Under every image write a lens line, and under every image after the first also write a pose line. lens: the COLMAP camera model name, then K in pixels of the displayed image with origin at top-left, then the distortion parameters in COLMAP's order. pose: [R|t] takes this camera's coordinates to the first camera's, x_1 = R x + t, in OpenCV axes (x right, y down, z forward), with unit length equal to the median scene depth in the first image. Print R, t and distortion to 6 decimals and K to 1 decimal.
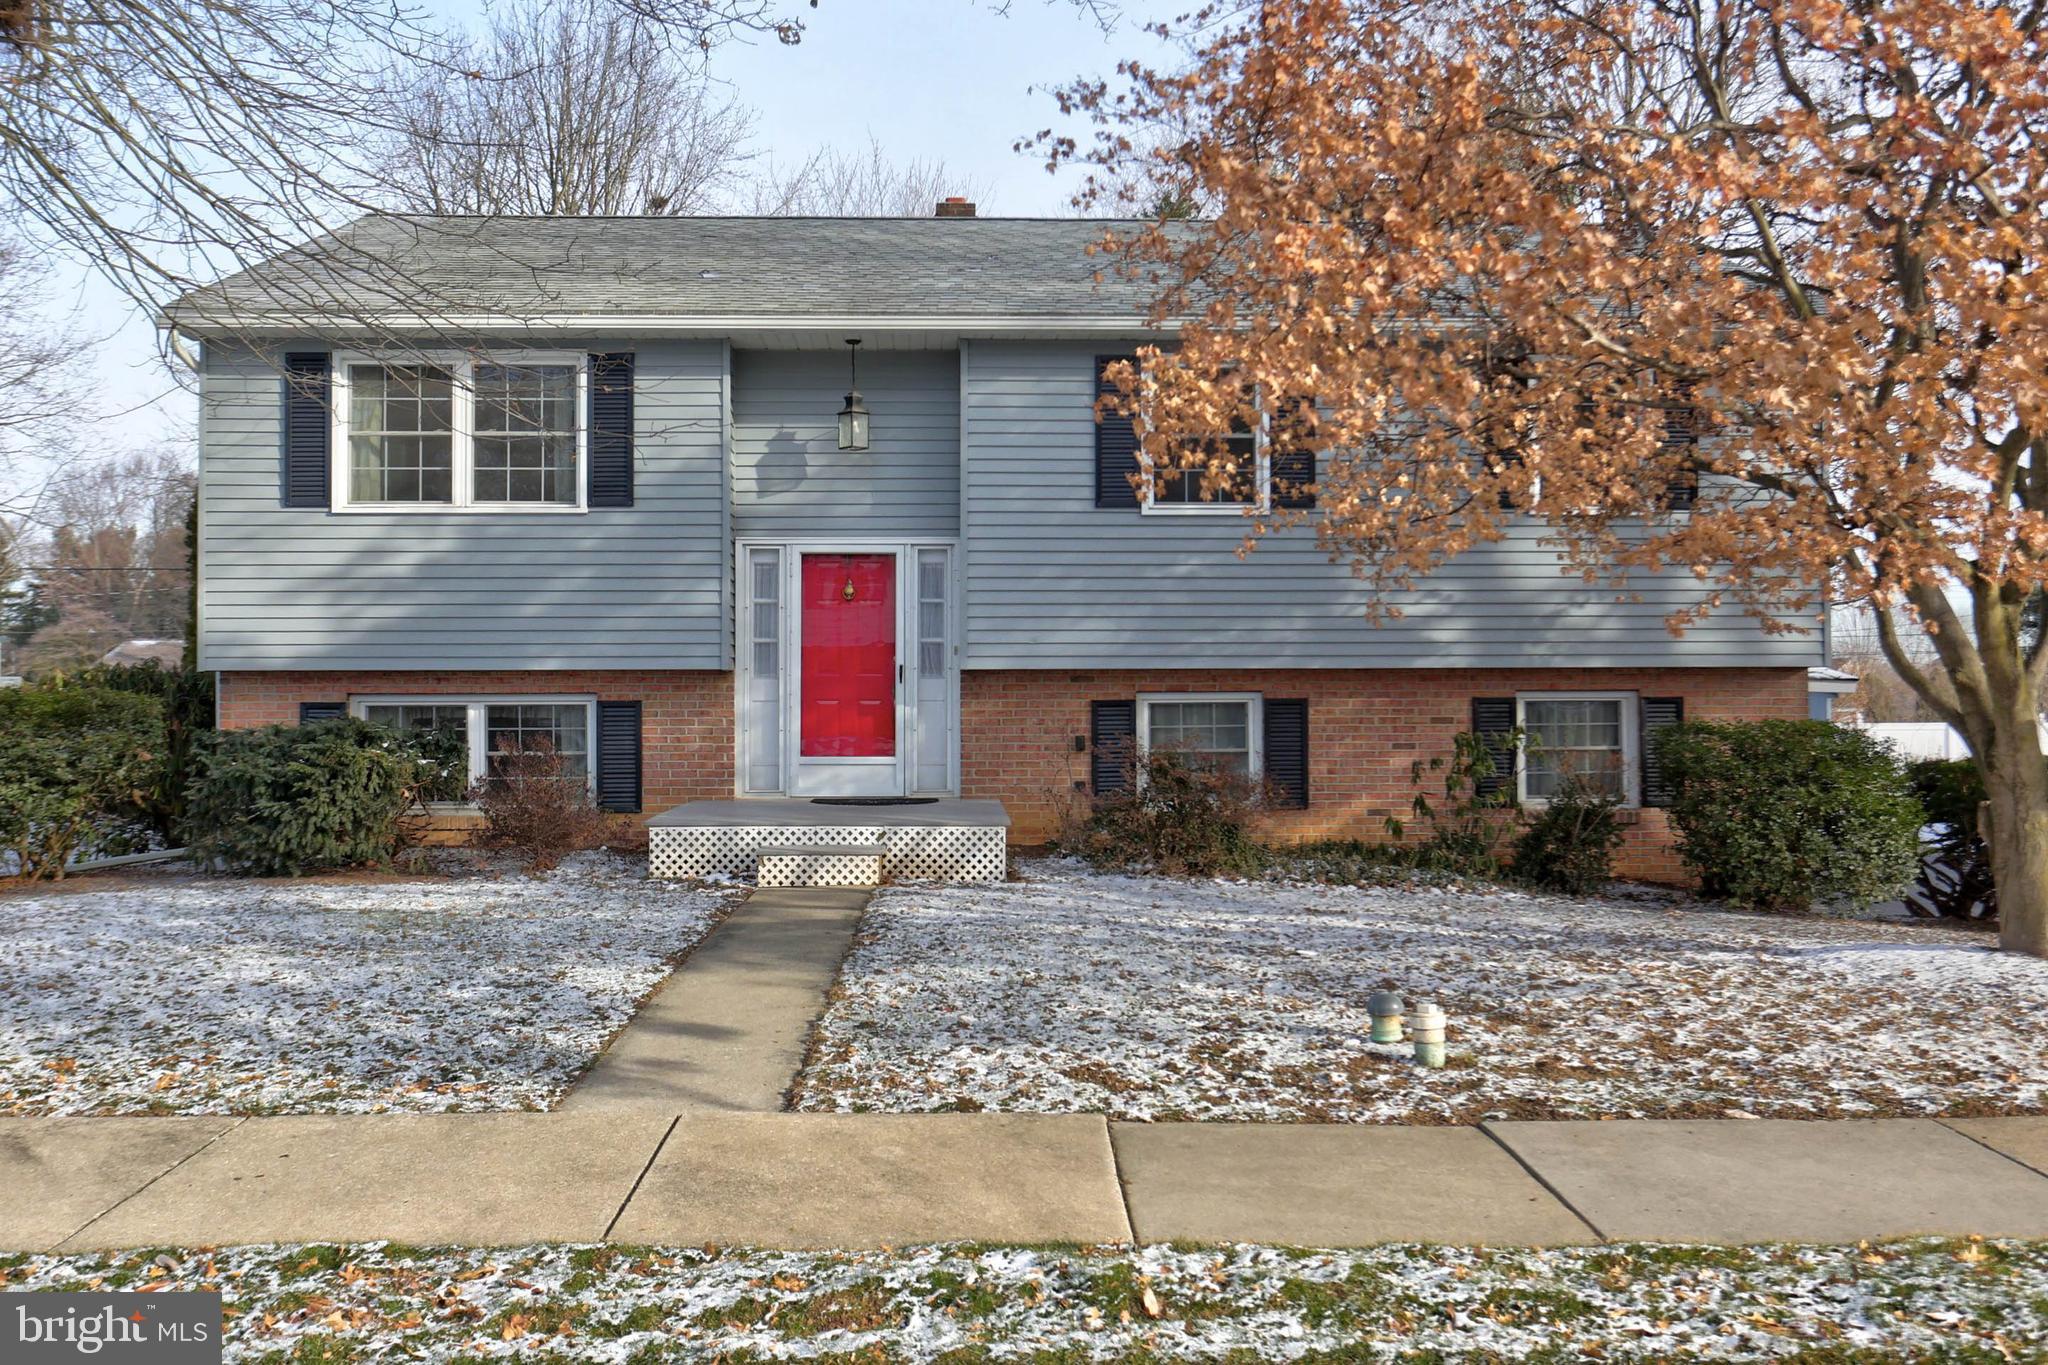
lens RADIAL K [[1534.7, 0, 1024.0], [0, 1534.7, 682.5], [0, 0, 1]] dist [-0.012957, -0.003244]
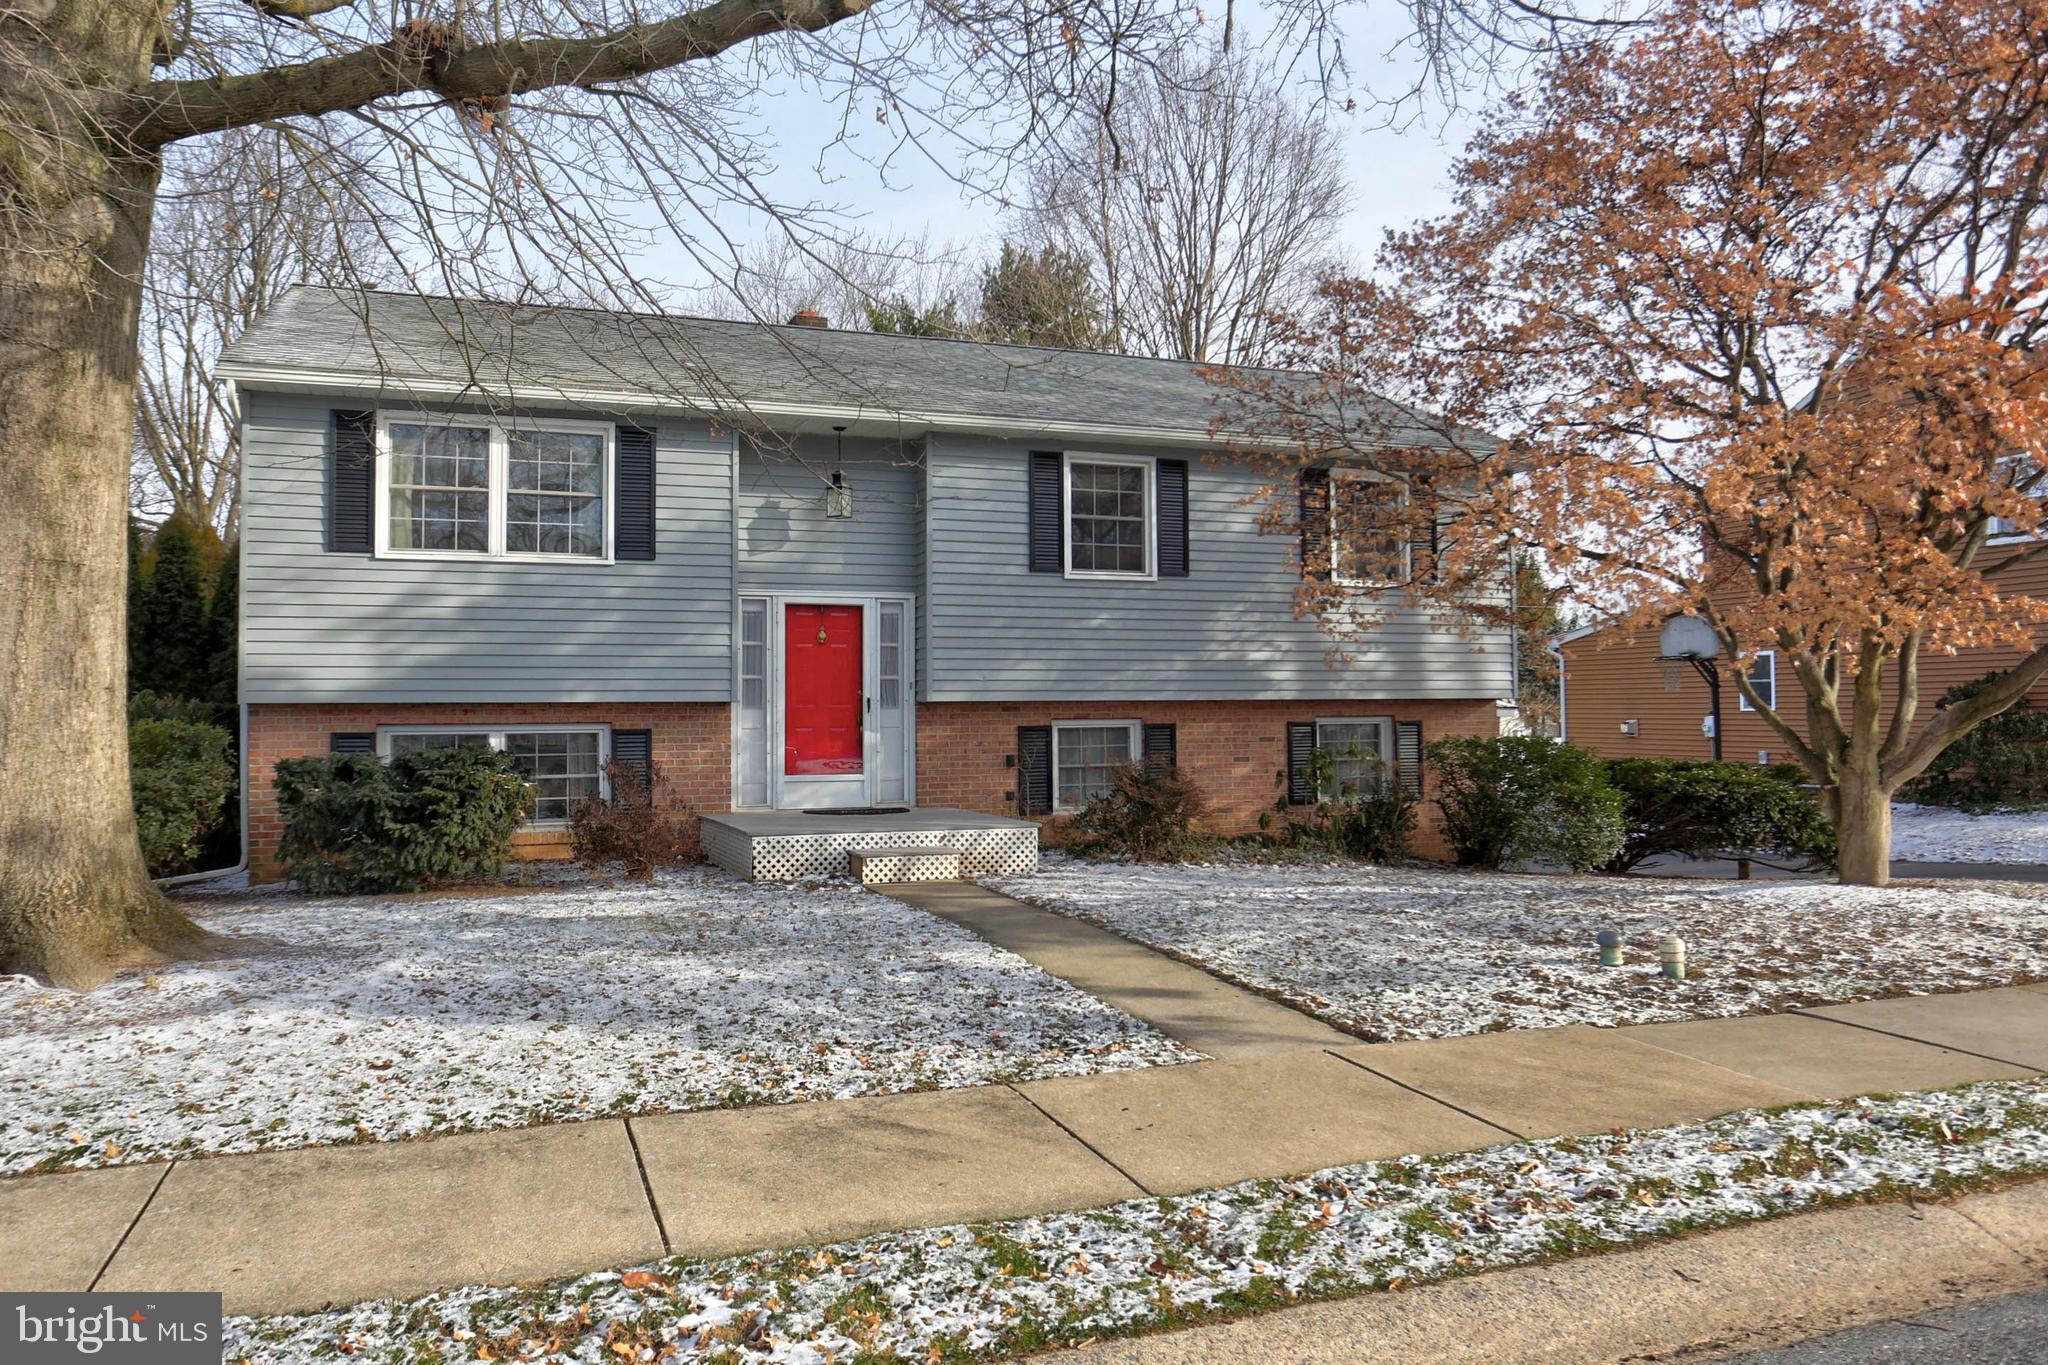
lens RADIAL K [[1252.0, 0, 1024.0], [0, 1252.0, 682.5], [0, 0, 1]] dist [-0.019630, 0.001276]
pose [[0.960703, 0.002612, 0.277565, -0.249236], [0.003943, 0.999726, -0.023056, -0.000230], [-0.277549, 0.023245, 0.960430, 0.023024]]
